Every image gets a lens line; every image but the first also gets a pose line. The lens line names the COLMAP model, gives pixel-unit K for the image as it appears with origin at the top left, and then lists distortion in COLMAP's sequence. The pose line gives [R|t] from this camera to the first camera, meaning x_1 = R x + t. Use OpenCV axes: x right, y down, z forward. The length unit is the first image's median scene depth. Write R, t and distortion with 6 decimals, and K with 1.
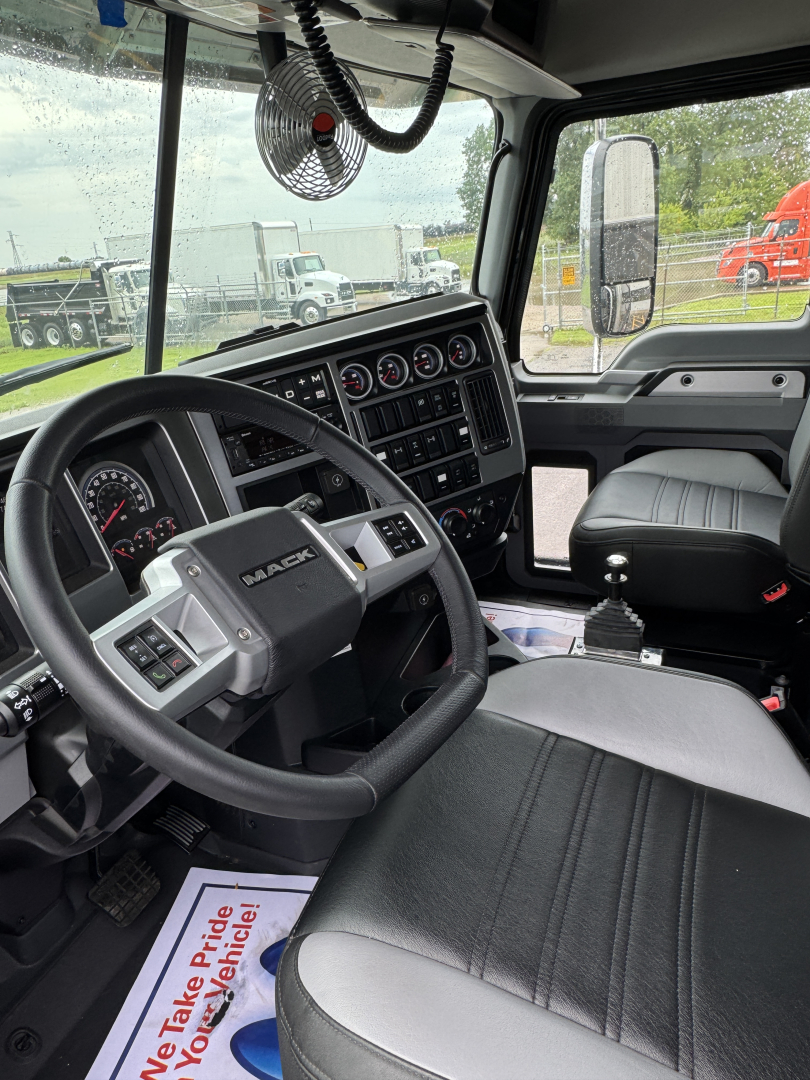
lens RADIAL K [[734.4, 0, 397.3], [0, 734.4, 539.5], [0, 0, 1]] dist [-0.001663, 0.001960]
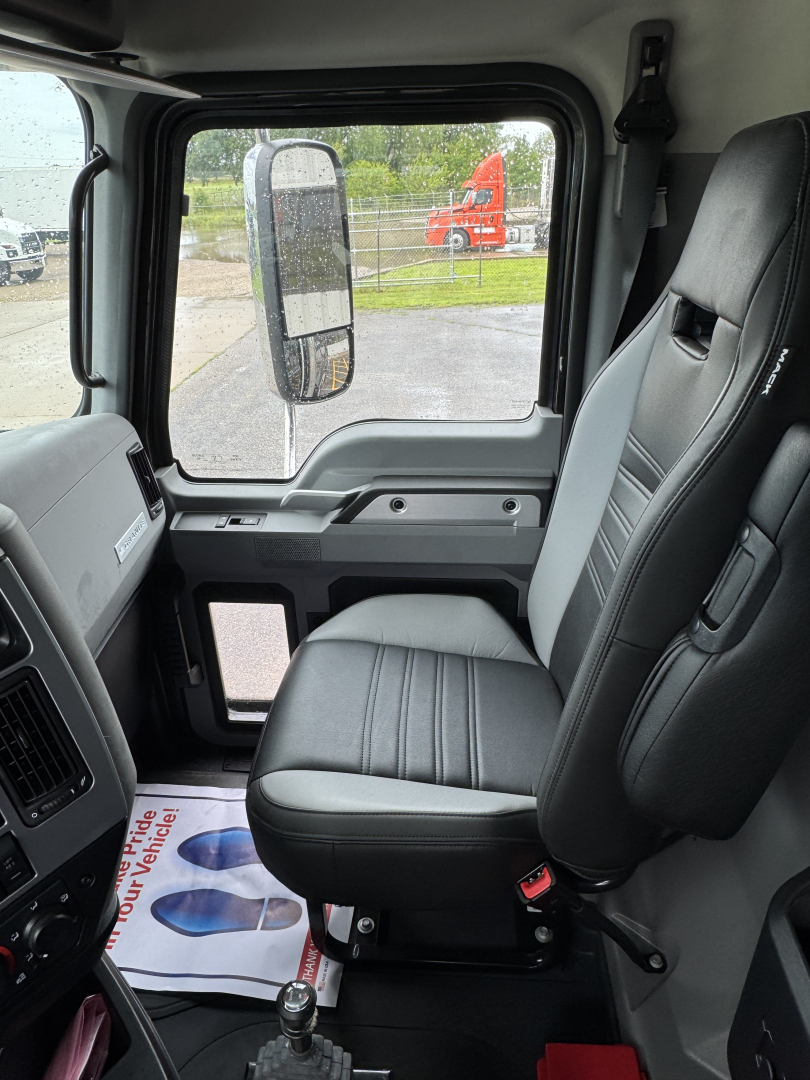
lens RADIAL K [[734.4, 0, 399.5], [0, 734.4, 540.9], [0, 0, 1]] dist [-0.001663, 0.001960]
pose [[0.936593, -0.097299, 0.336640, 0.144056], [0.077415, 0.994394, 0.072027, -0.232610], [-0.341761, -0.041399, 0.938875, 0.305264]]
